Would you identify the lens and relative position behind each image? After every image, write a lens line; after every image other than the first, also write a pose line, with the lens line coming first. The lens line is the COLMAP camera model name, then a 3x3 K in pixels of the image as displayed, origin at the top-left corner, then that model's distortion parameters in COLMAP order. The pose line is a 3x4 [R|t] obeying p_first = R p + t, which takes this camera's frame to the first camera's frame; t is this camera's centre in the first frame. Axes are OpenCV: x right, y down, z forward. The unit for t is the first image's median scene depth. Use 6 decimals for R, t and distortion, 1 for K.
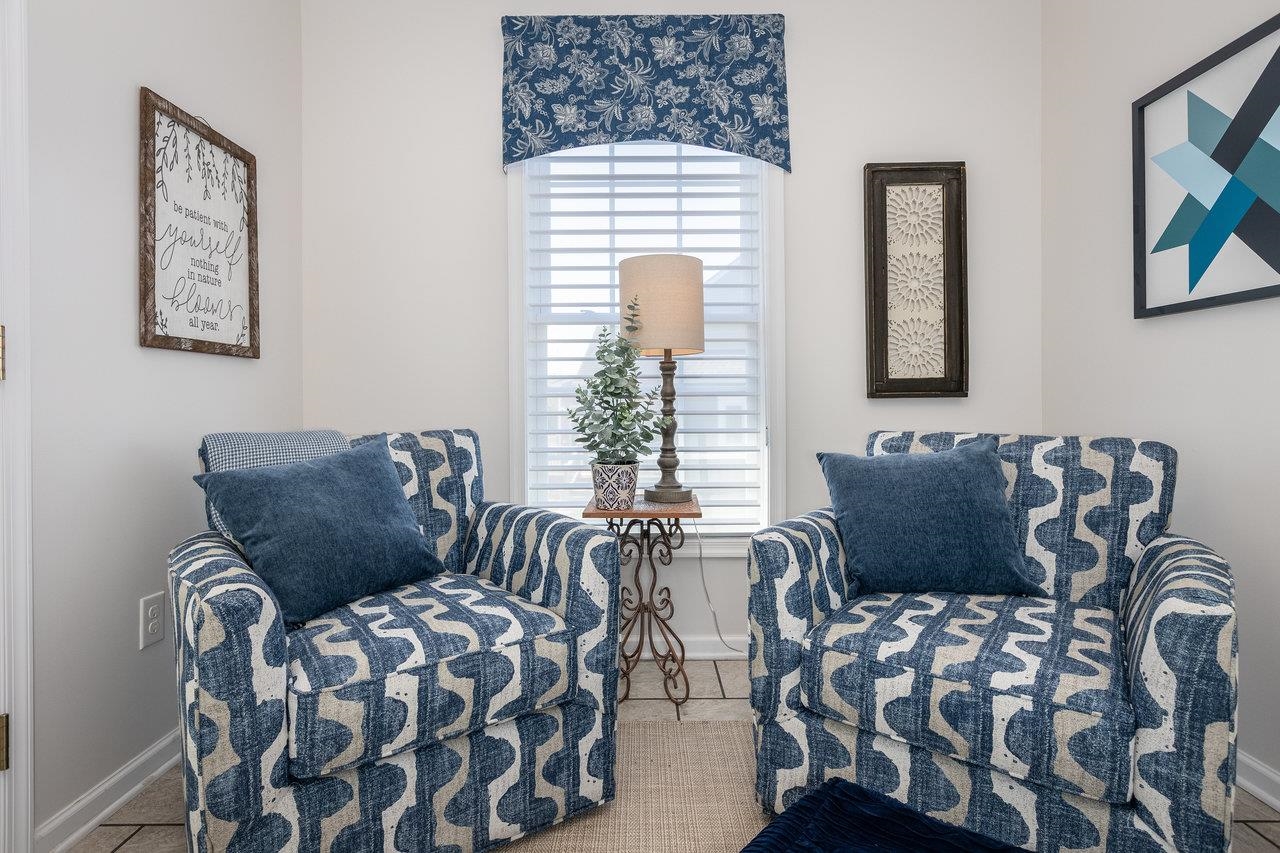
lens RADIAL K [[674.1, 0, 638.6], [0, 674.1, 397.7], [0, 0, 1]] dist [-0.000213, -0.000115]
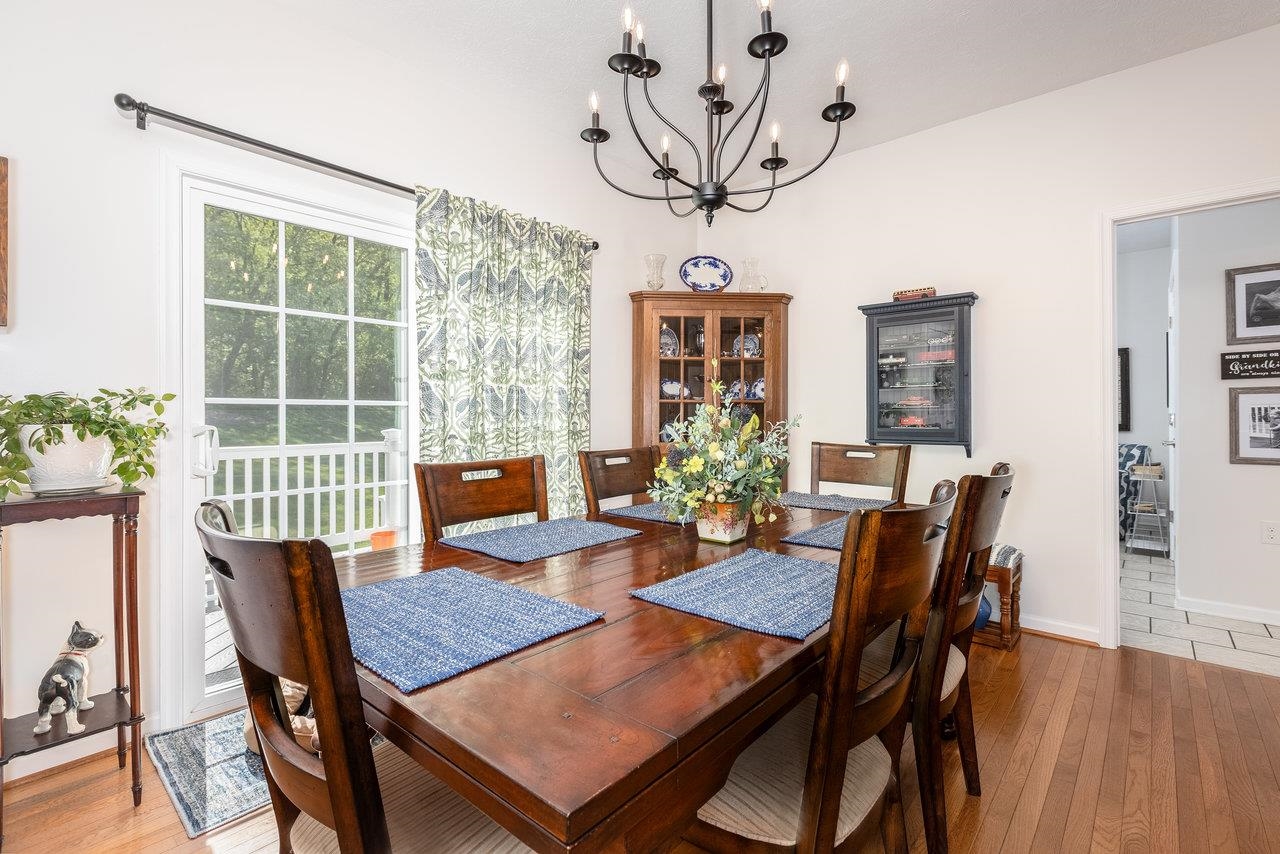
lens RADIAL K [[580.0, 0, 641.2], [0, 580.0, 413.2], [0, 0, 1]] dist [-0.001743, -0.000296]
pose [[0.746723, 0.004093, -0.665123, 0.641082], [-0.002346, 0.999991, 0.003520, -0.089550], [0.665131, -0.001068, 0.746726, -2.451714]]
